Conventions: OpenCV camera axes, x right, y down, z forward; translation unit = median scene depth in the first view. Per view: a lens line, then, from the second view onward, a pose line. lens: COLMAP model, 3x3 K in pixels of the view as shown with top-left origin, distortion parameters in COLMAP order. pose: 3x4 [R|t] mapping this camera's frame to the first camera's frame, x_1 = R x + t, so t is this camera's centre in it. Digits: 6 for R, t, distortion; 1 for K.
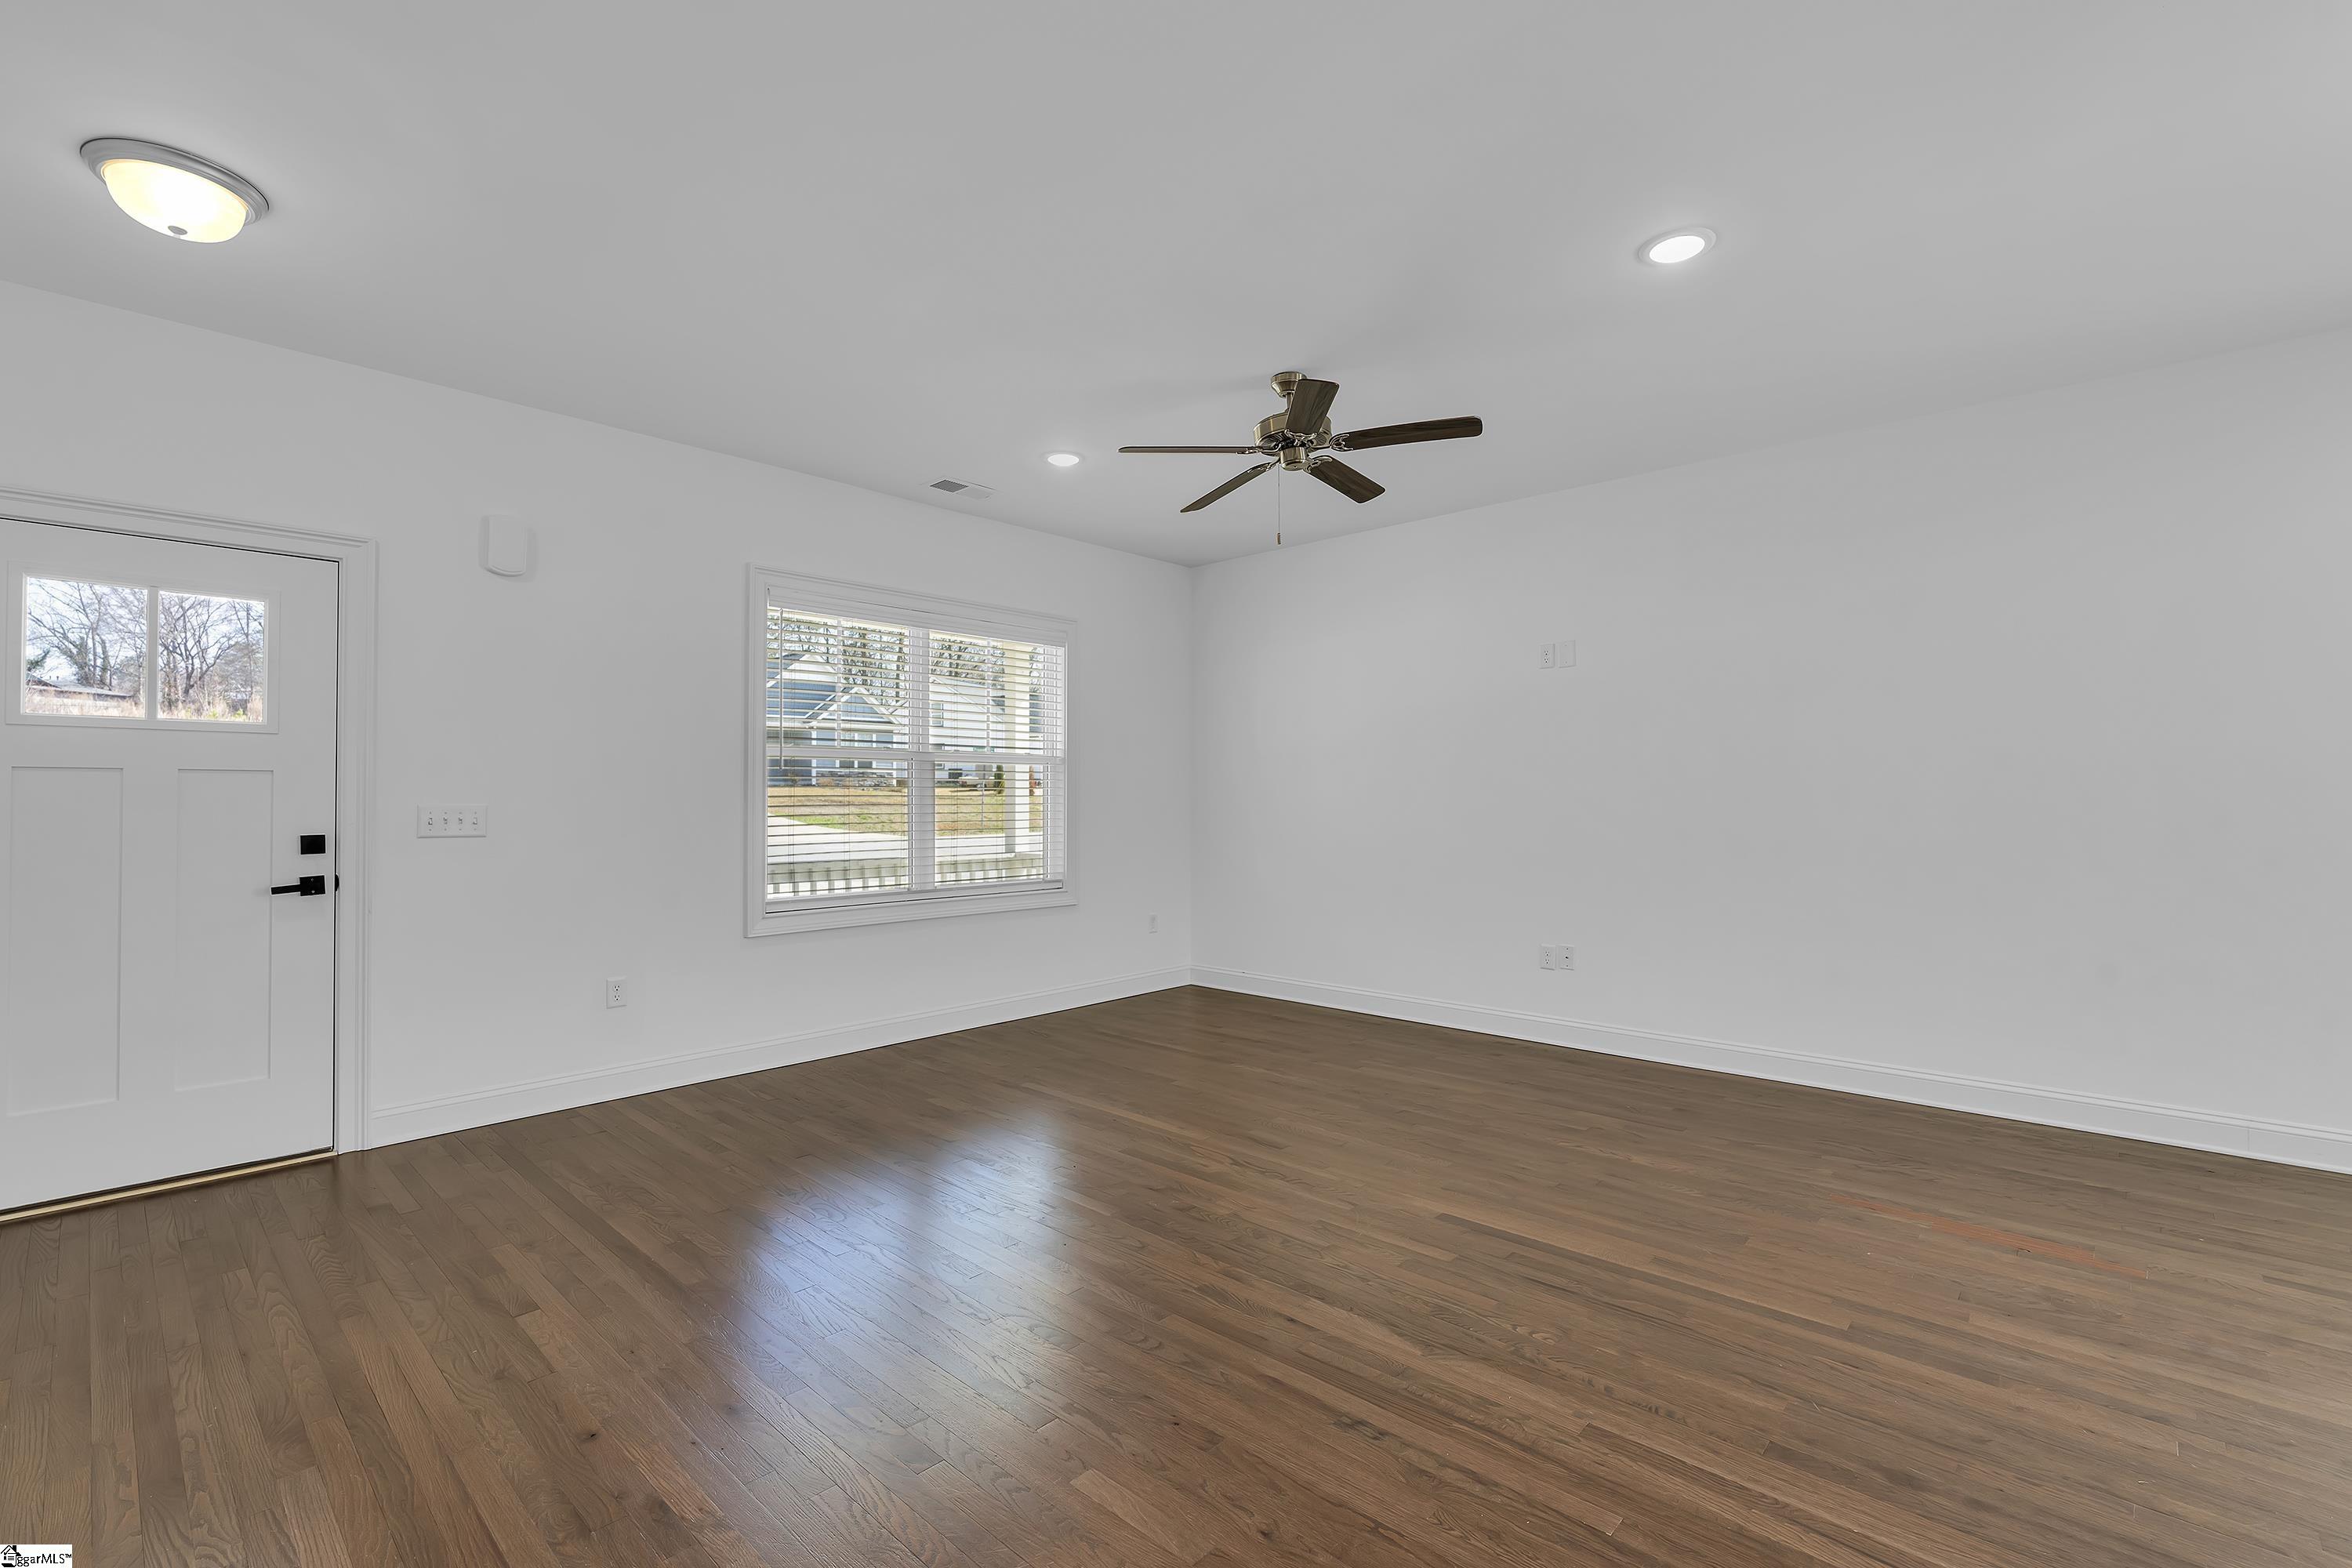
lens RADIAL K [[1032.6, 0, 1176.0], [0, 1032.6, 784.0], [0, 0, 1]] dist [-0.000560, 0.000526]
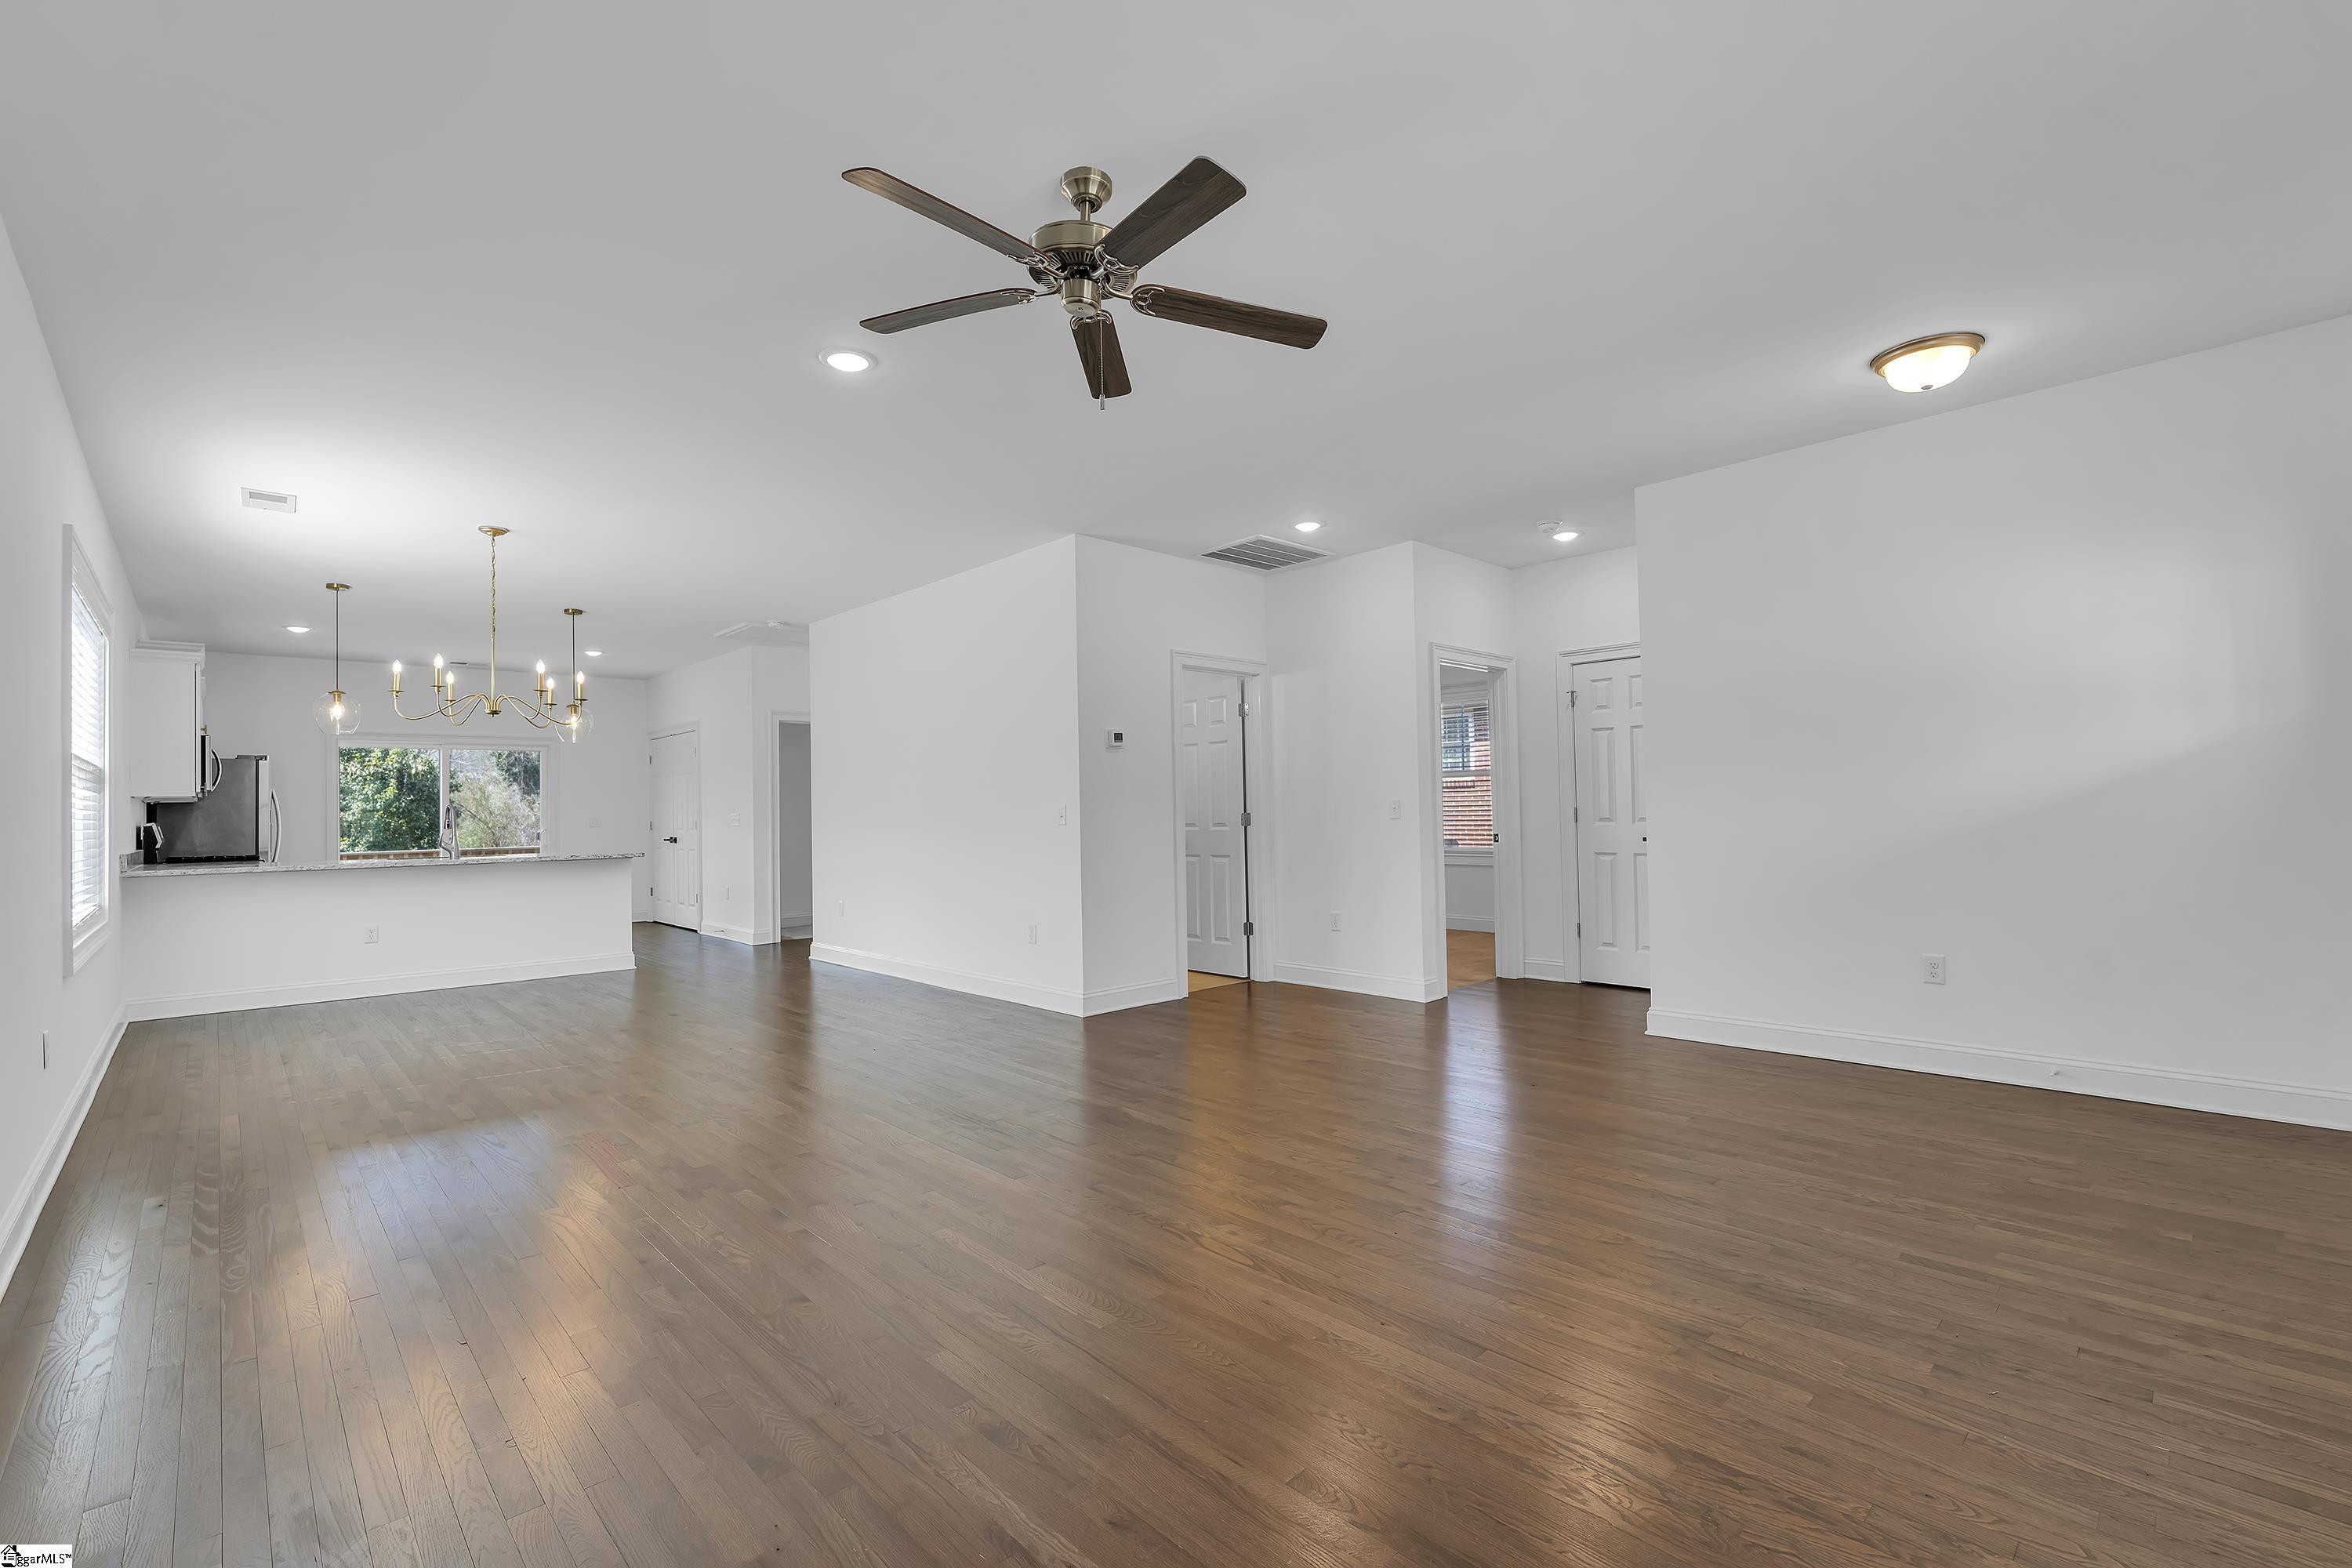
lens RADIAL K [[1032.6, 0, 1176.0], [0, 1032.6, 784.0], [0, 0, 1]] dist [-0.000560, 0.000526]
pose [[-0.998208, 0.022896, 0.055280, 0.020174], [0.020720, 0.999000, -0.039622, 0.045801], [-0.056132, -0.038405, -0.997684, 1.773748]]
